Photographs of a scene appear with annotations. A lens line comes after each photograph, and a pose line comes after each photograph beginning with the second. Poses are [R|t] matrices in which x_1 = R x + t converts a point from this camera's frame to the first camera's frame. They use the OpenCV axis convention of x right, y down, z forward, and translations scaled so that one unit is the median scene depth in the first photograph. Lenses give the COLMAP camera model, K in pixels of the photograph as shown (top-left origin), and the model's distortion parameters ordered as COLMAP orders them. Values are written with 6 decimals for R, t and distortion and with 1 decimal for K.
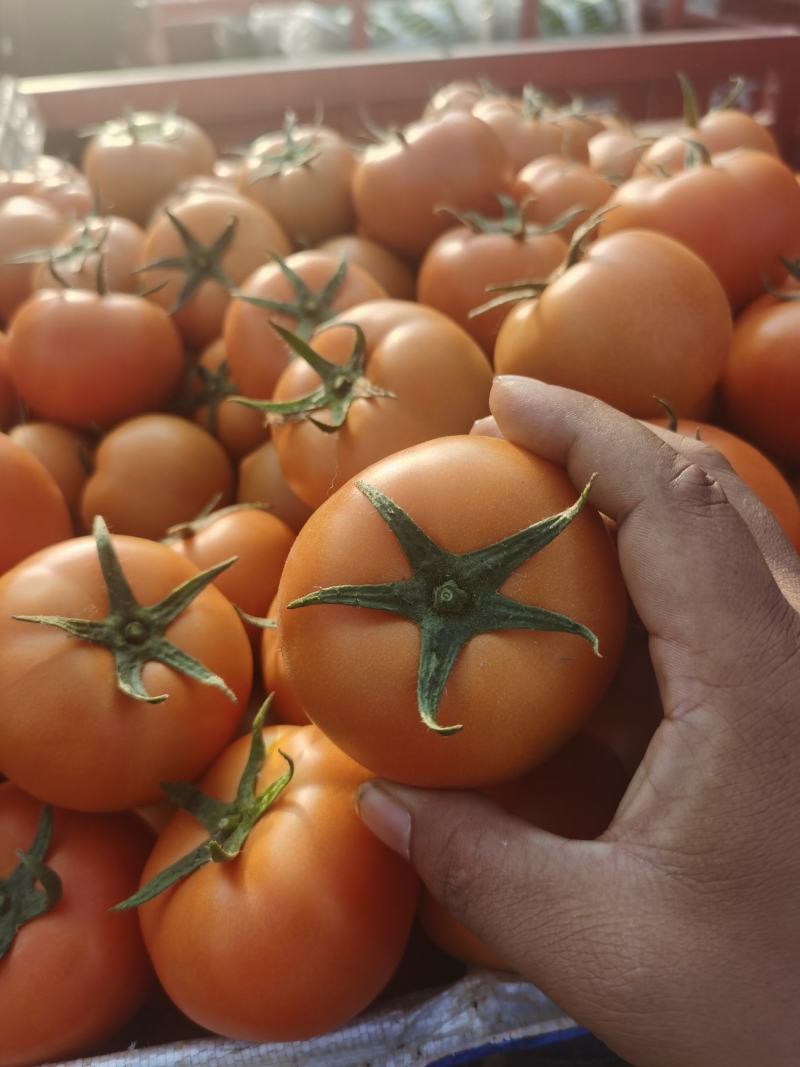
lens RADIAL K [[774.3, 0, 400.0], [0, 774.3, 533.5], [0, 0, 1]] dist [0.011328, -0.049616]
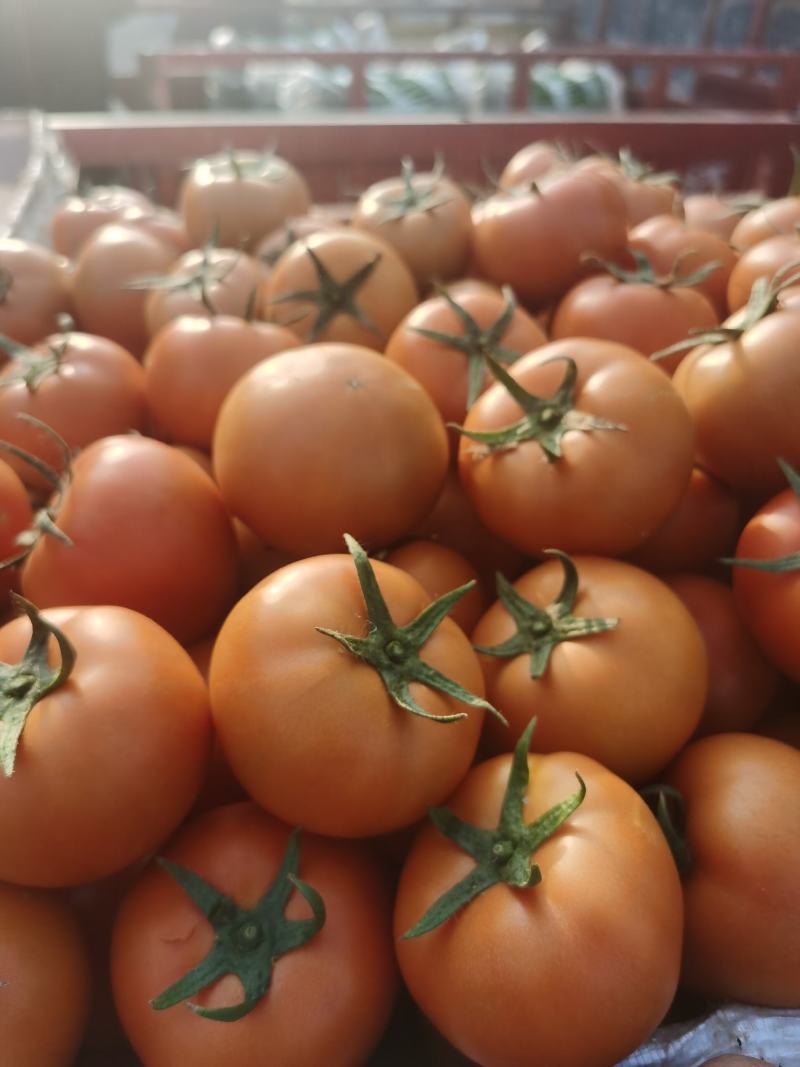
lens RADIAL K [[774.3, 0, 400.0], [0, 774.3, 533.5], [0, 0, 1]] dist [0.011328, -0.049616]
pose [[0.998095, 0.036157, 0.049985, -0.317849], [-0.032937, 0.997418, -0.063815, 0.032046], [-0.052164, 0.062047, 0.996709, 0.002990]]
